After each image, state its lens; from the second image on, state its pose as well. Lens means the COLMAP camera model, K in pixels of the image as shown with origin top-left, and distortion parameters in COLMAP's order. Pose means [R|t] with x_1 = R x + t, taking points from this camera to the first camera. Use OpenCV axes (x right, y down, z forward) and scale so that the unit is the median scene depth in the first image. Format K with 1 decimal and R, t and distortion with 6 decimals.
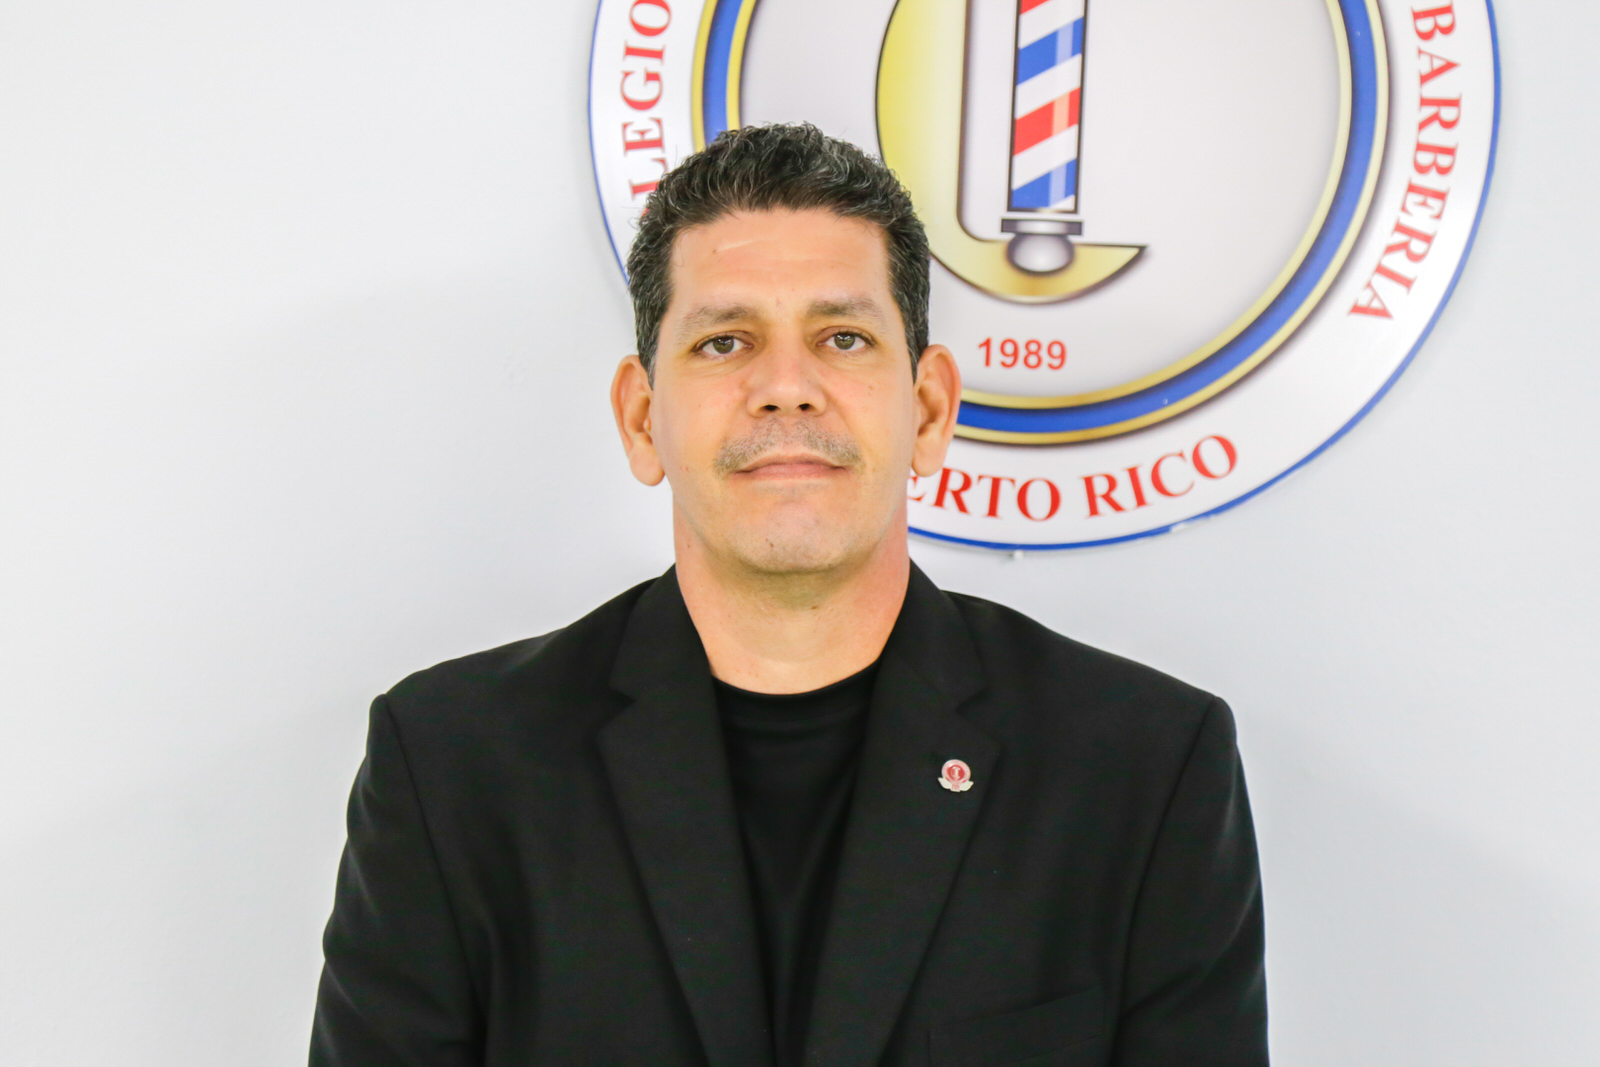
lens RADIAL K [[3019.4, 0, 793.0], [0, 3019.4, 351.4], [0, 0, 1]] dist [0.173007, -0.056945]
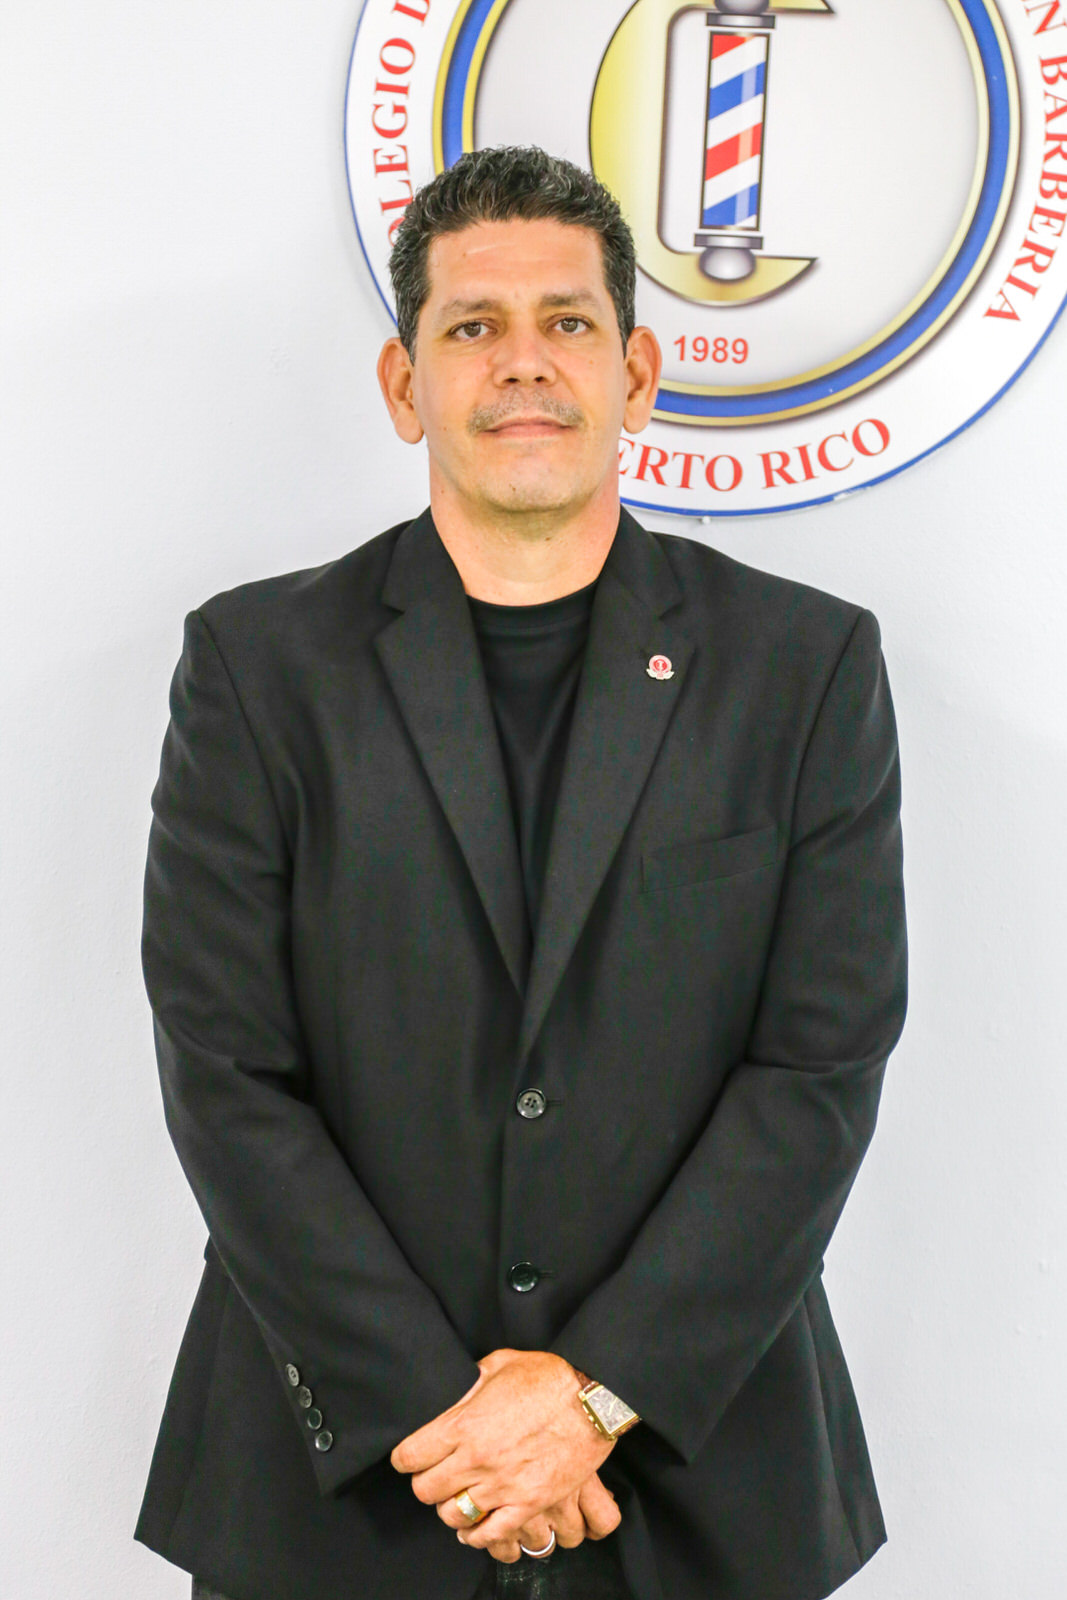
lens RADIAL K [[3833.0, 0, 563.2], [0, 3833.0, 657.7], [0, 0, 1]] dist [0.262668, 0.501889]
pose [[0.998650, 0.003364, 0.051828, -0.059967], [-0.005581, 0.999073, 0.042690, 0.057707], [-0.051636, -0.042922, 0.997743, -0.506515]]
